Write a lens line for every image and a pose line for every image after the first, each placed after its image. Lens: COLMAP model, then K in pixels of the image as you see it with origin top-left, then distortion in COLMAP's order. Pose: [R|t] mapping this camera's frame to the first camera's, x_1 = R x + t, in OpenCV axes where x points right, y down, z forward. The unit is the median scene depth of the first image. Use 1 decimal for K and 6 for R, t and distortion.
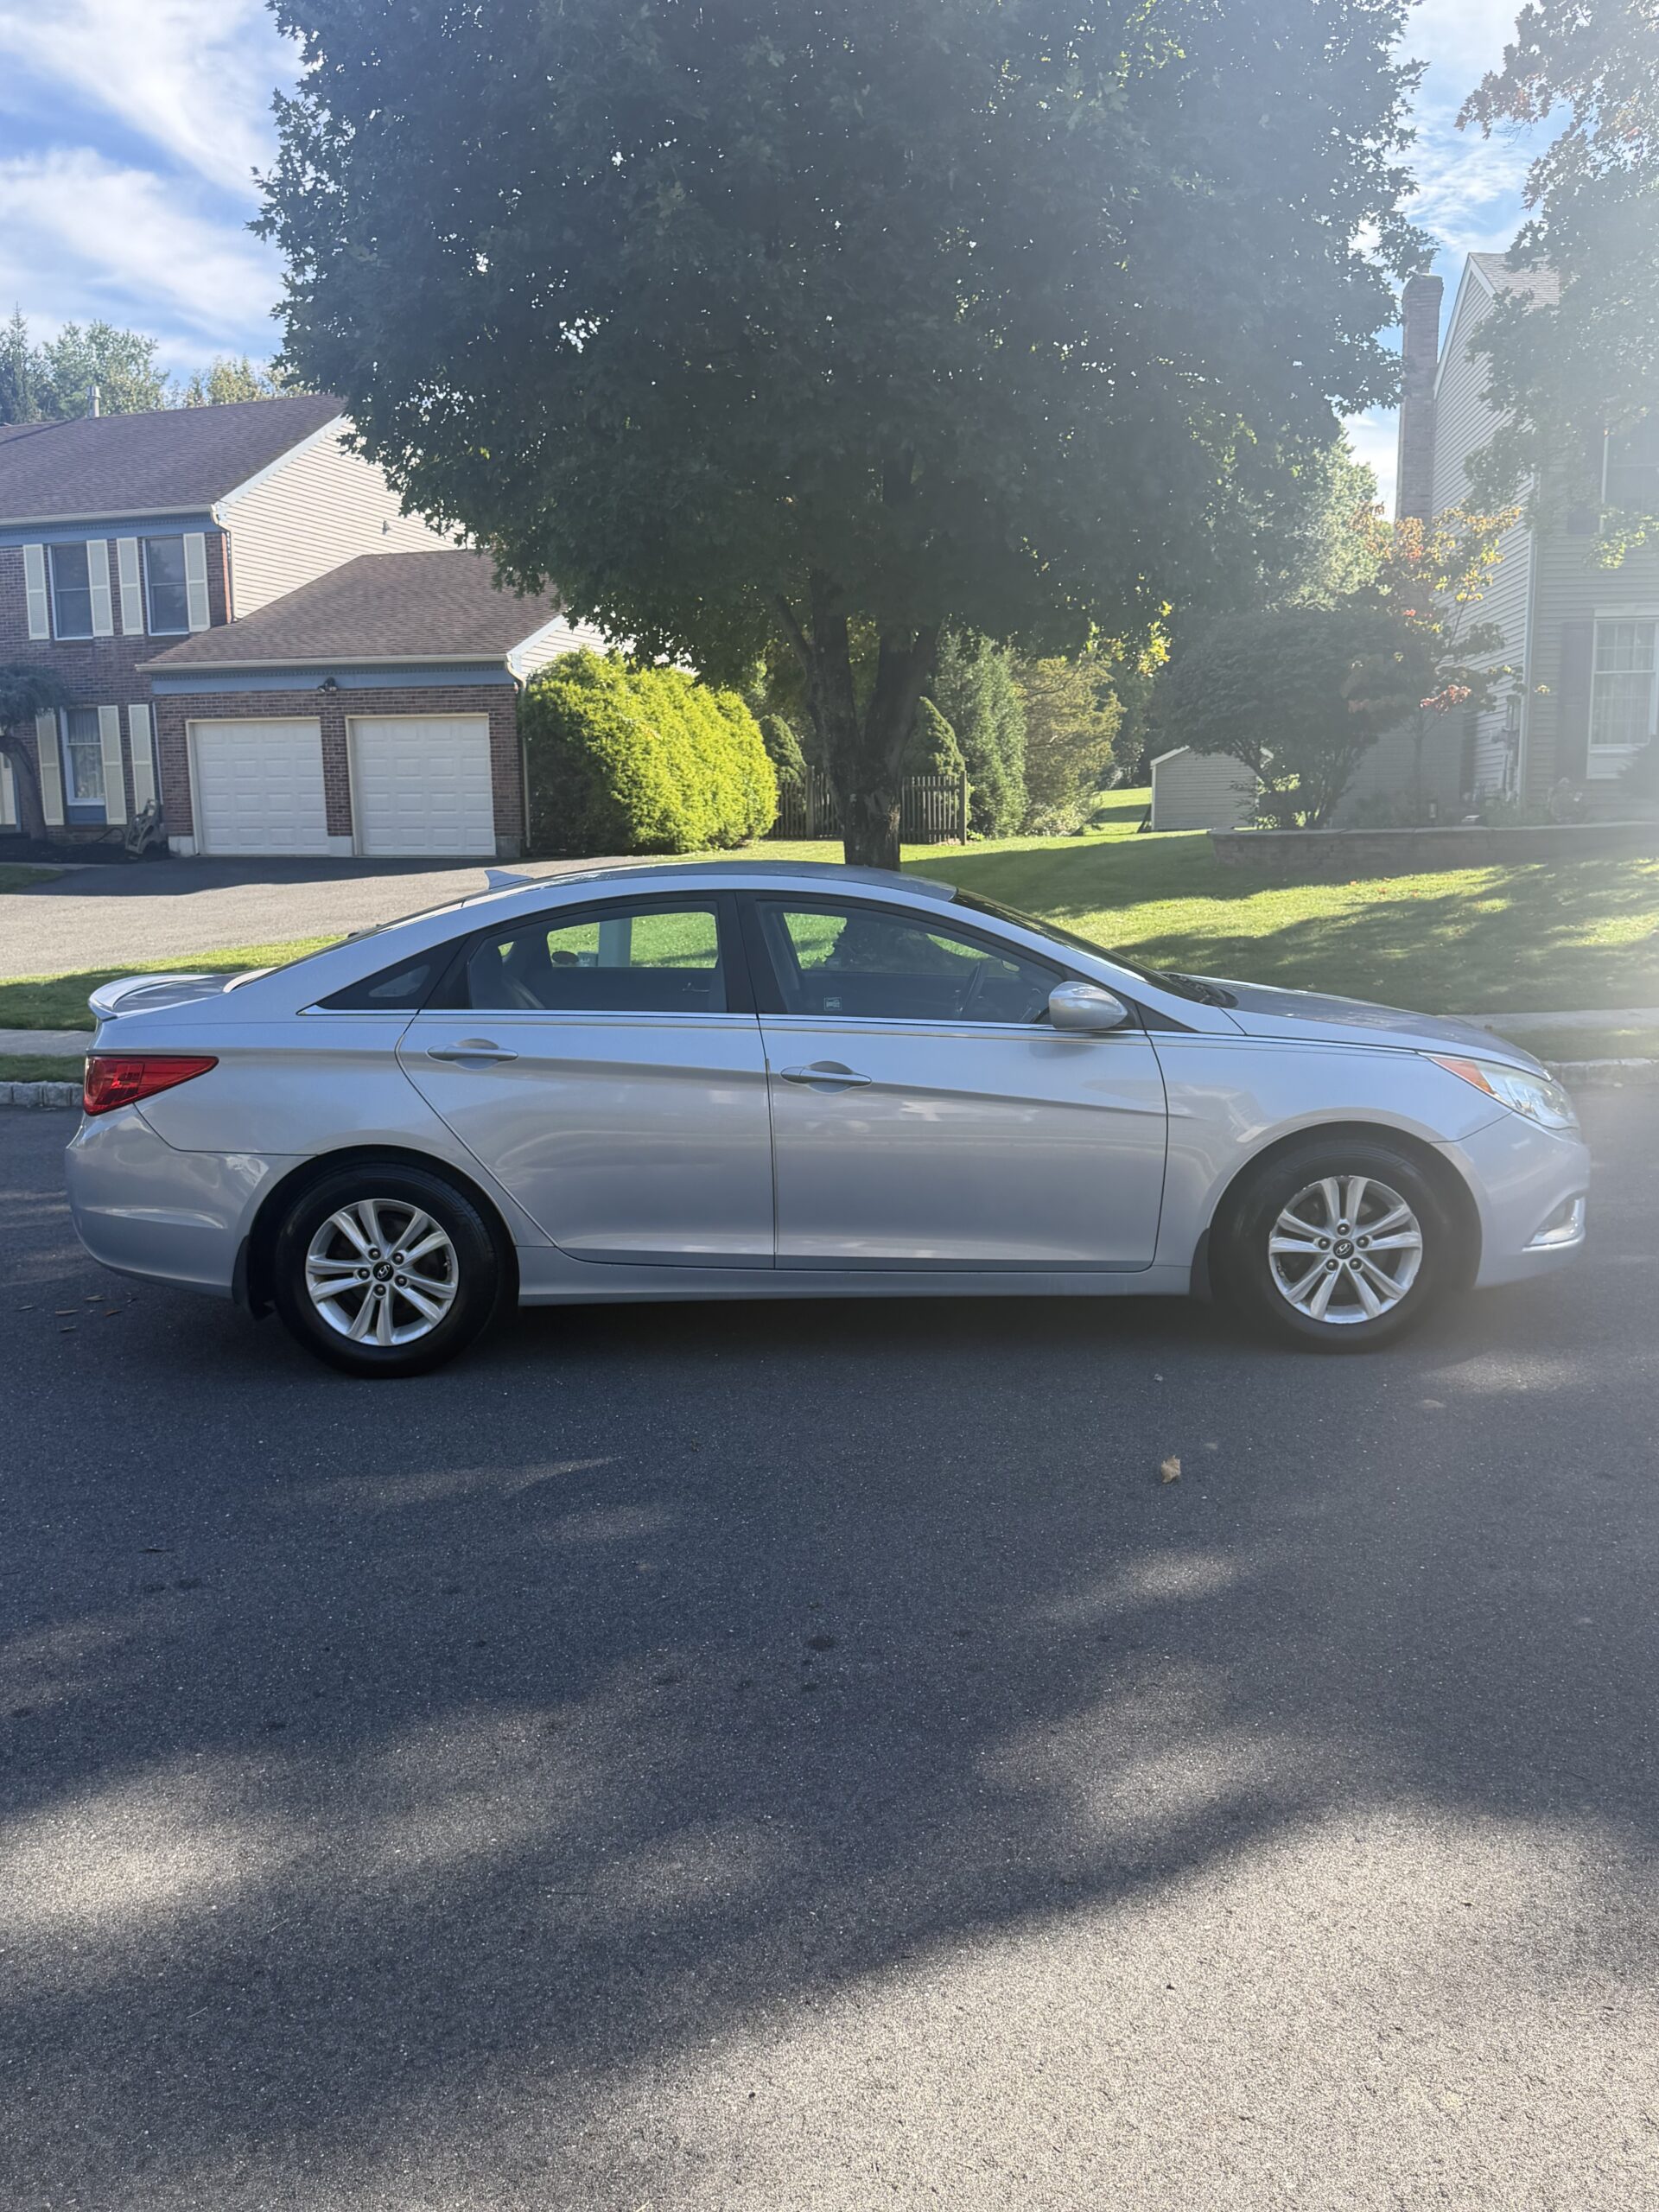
lens RADIAL K [[1795.8, 0, 829.5], [0, 1795.8, 1106.0], [0, 0, 1]] dist [0.162407, -0.332615]
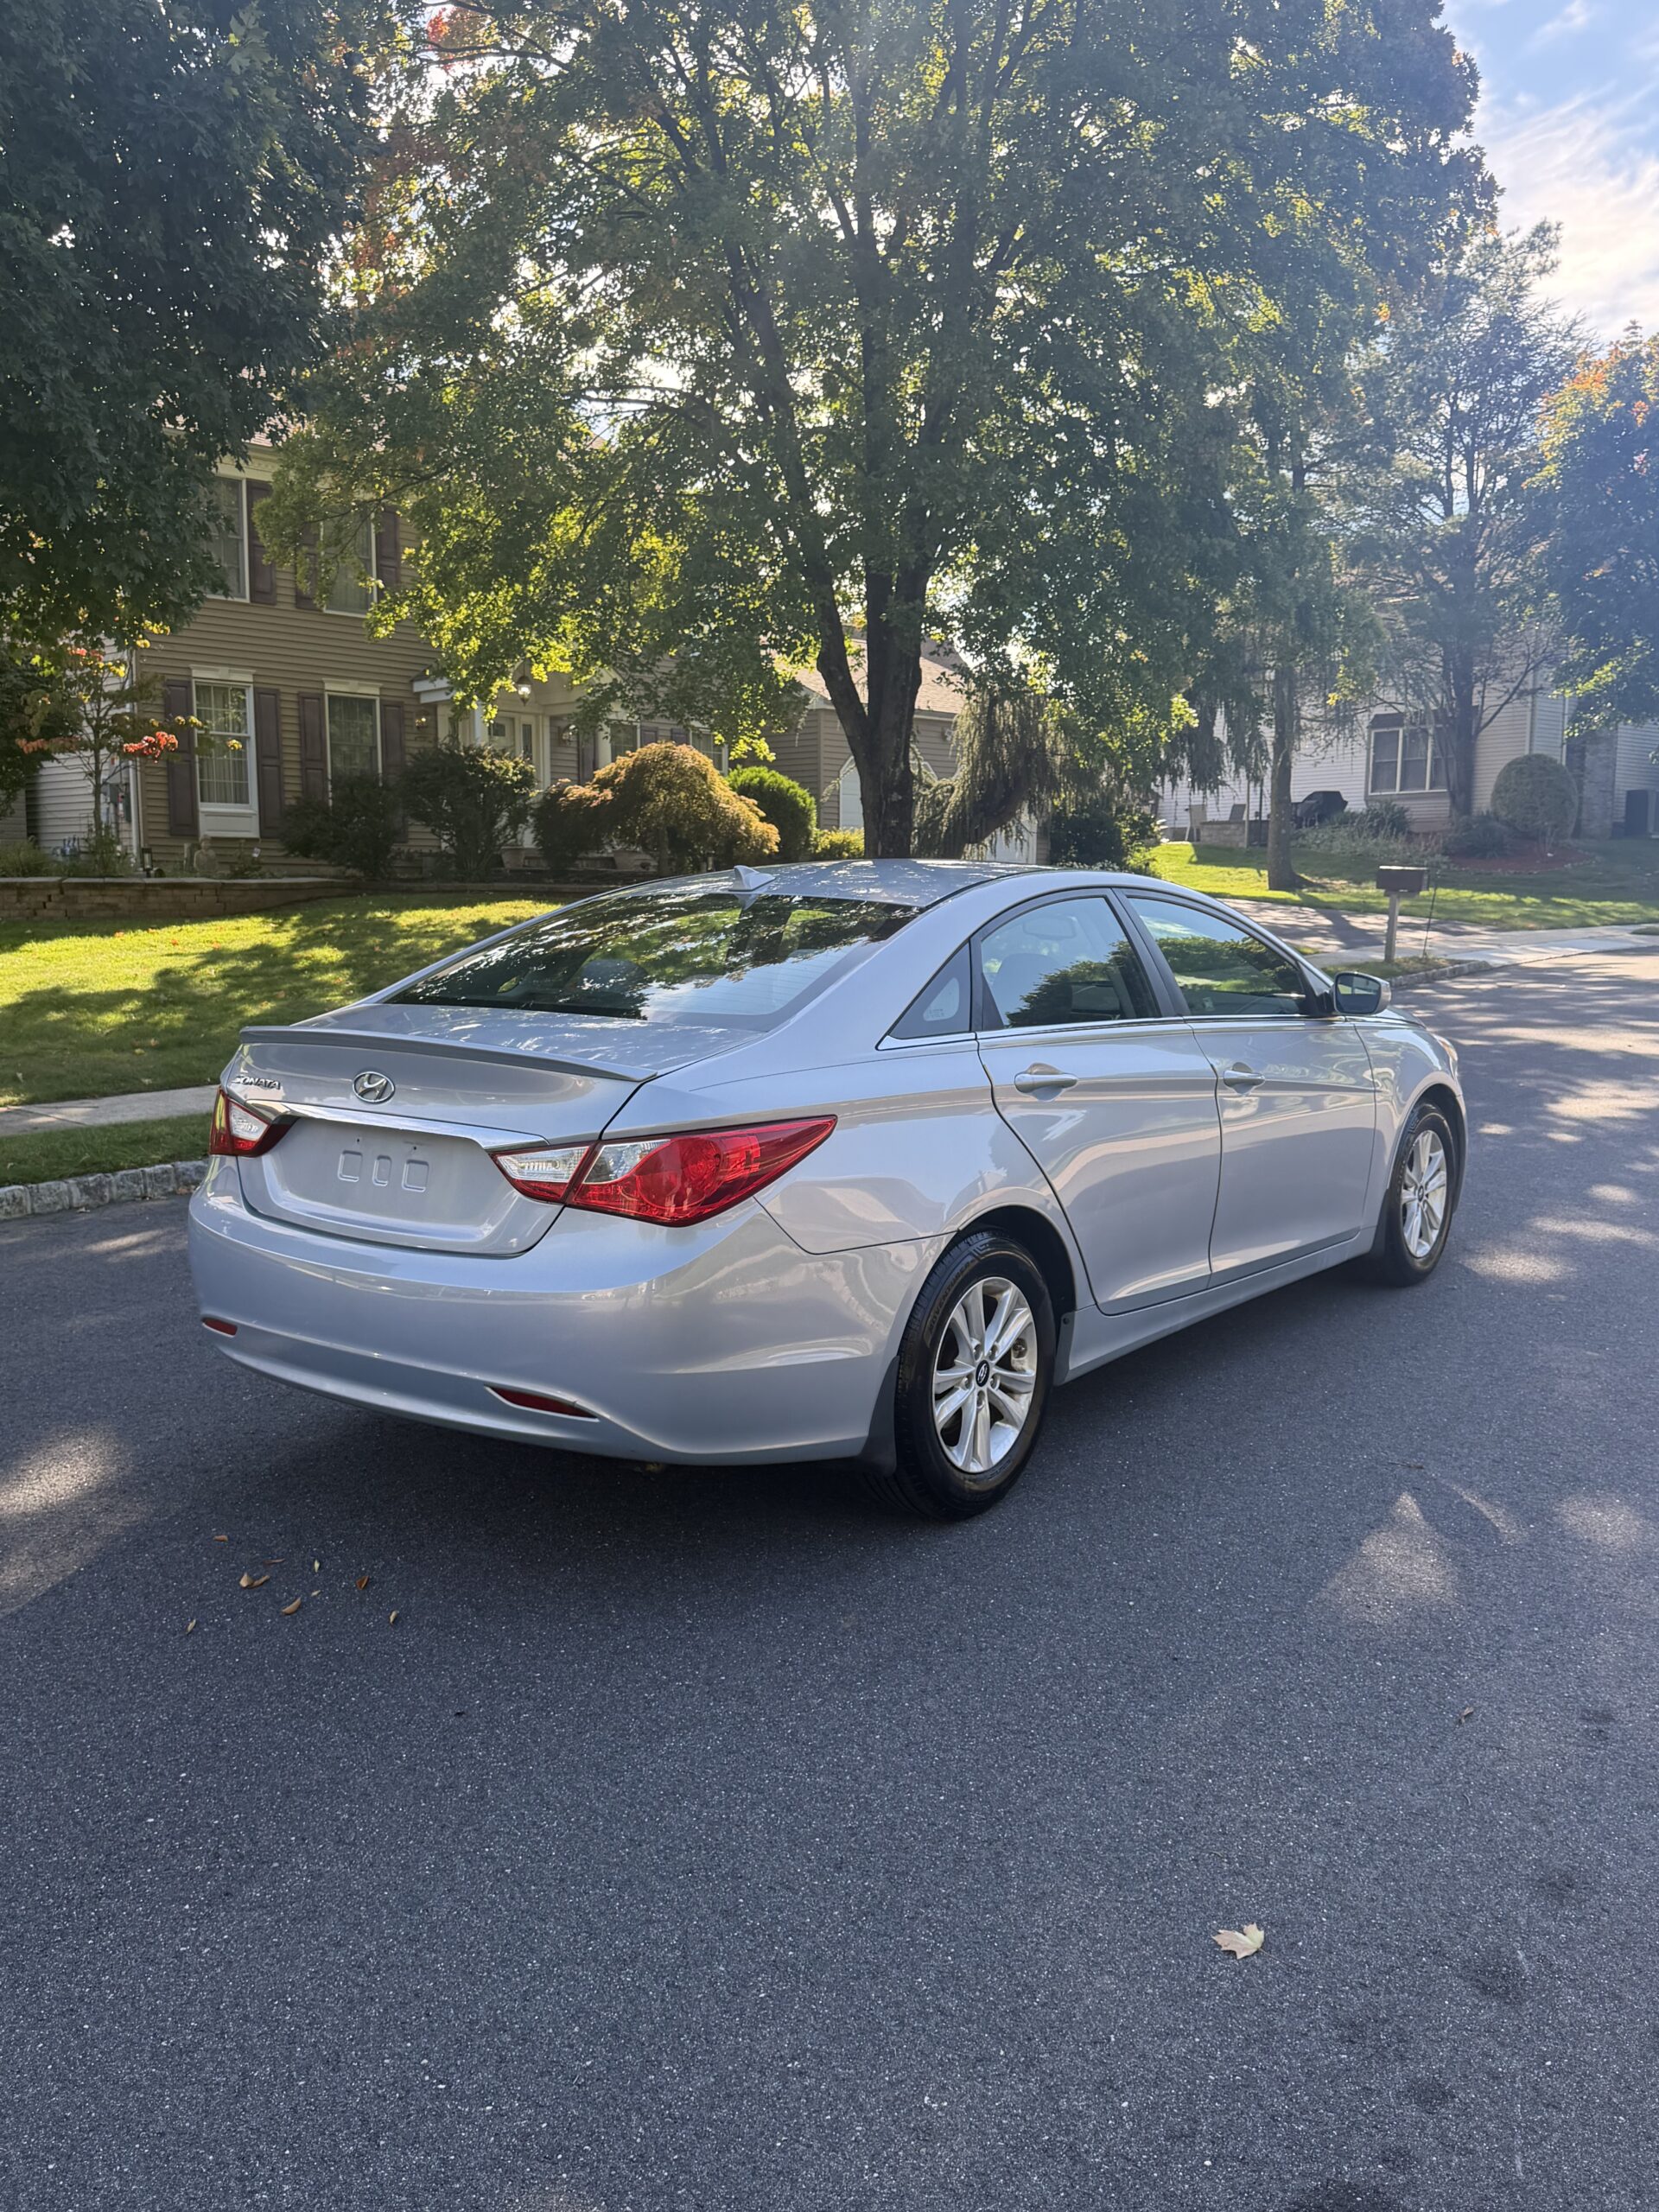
lens RADIAL K [[1795.8, 0, 829.5], [0, 1795.8, 1106.0], [0, 0, 1]] dist [0.162407, -0.332615]
pose [[0.603906, -0.082191, 0.792807, -0.880333], [0.112352, 0.993516, 0.017417, -0.041831], [-0.789097, 0.078555, 0.609224, 0.573047]]
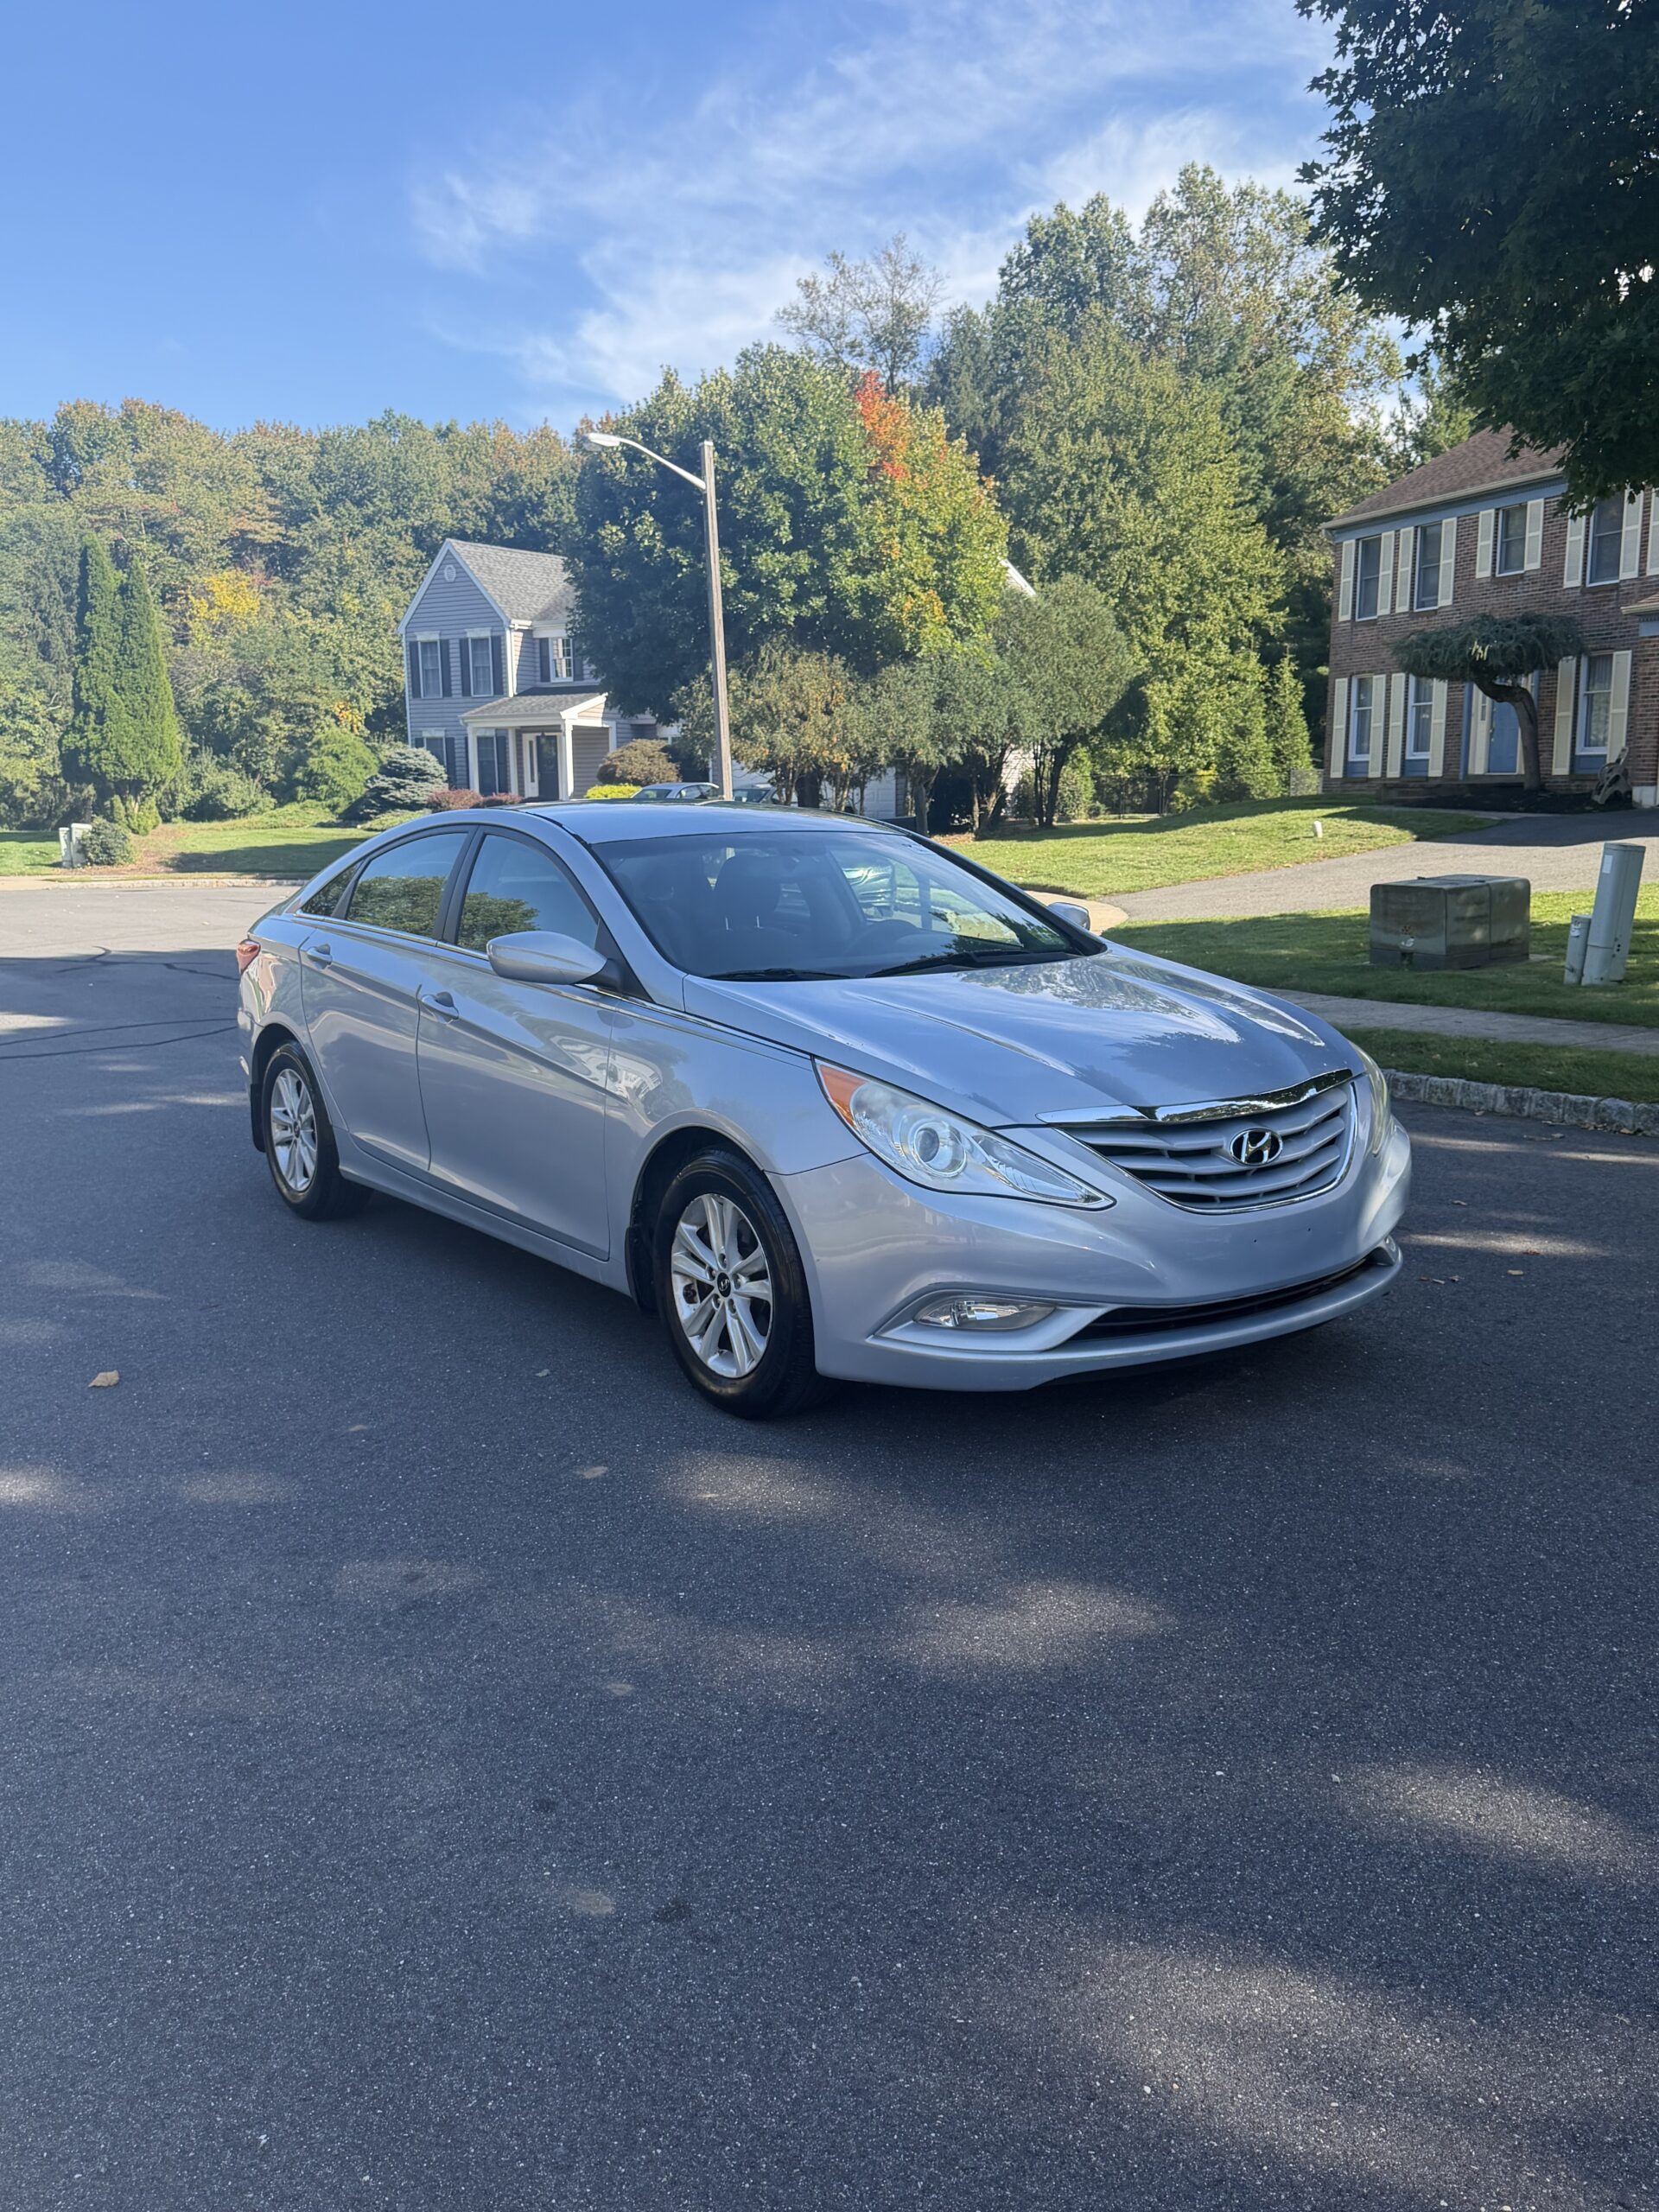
lens RADIAL K [[1795.8, 0, 829.5], [0, 1795.8, 1106.0], [0, 0, 1]] dist [0.162407, -0.332615]
pose [[0.589975, 0.143328, -0.794598, 0.937684], [-0.123170, 0.988576, 0.086866, -0.076153], [0.797972, 0.046622, 0.600889, 0.546250]]
